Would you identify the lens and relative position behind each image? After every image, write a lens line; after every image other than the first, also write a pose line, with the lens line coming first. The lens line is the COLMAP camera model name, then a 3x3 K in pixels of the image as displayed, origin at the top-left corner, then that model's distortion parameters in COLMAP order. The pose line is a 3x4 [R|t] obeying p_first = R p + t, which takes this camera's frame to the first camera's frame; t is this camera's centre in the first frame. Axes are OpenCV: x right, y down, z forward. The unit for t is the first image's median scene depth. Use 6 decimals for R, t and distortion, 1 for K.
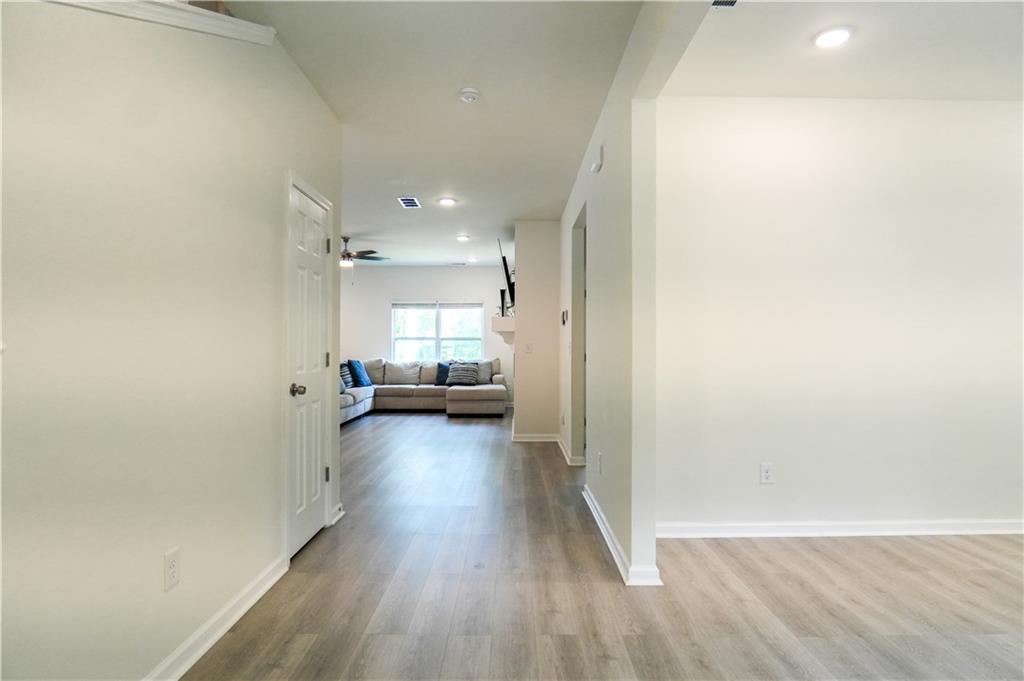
lens RADIAL K [[565.5, 0, 514.6], [0, 565.5, 343.8], [0, 0, 1]] dist [-0.029858, 0.001328]
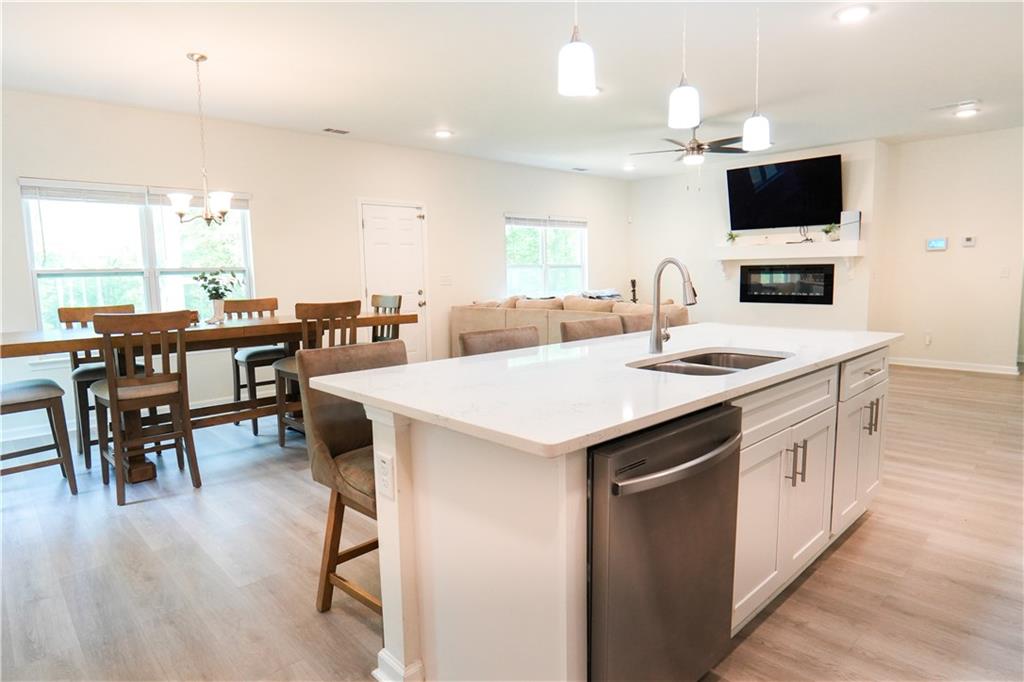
lens RADIAL K [[598.9, 0, 515.0], [0, 598.9, 338.9], [0, 0, 1]] dist [-0.039876, -0.000566]
pose [[0.725056, -0.093701, 0.682286, -0.790241], [0.019885, 0.993136, 0.115260, -0.006530], [-0.688403, -0.070003, 0.721943, 0.478440]]
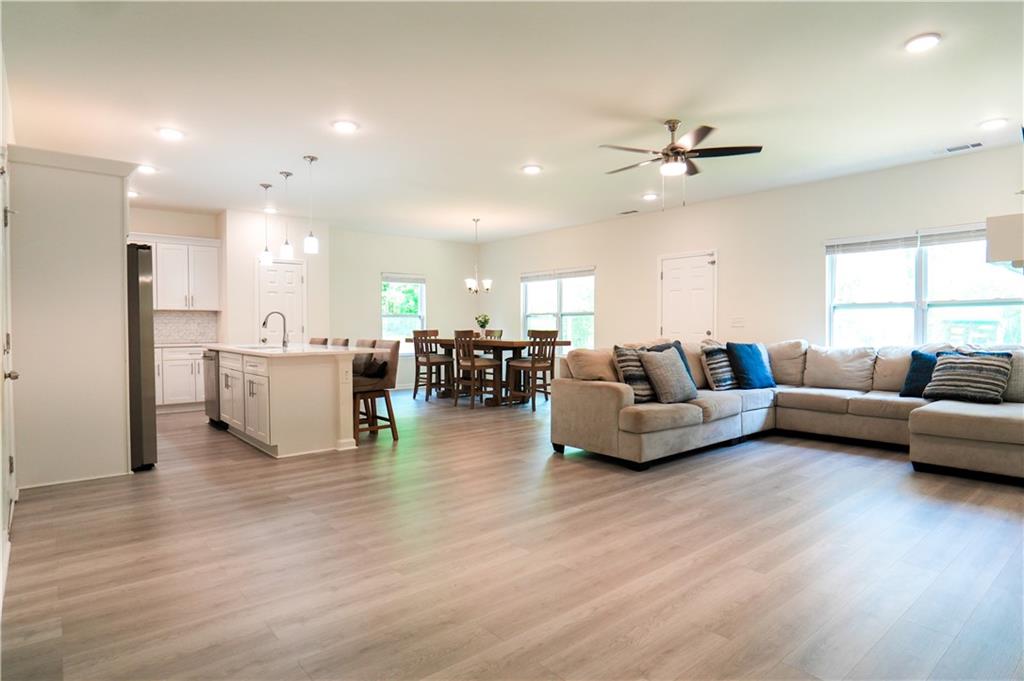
lens RADIAL K [[565.5, 0, 511.5], [0, 565.5, 342.0], [0, 0, 1]] dist [-0.029858, 0.001328]
pose [[0.638112, 0.013218, -0.769830, 0.020547], [0.012691, 0.999536, 0.027682, 0.007515], [0.769839, -0.027434, 0.637649, 0.416690]]
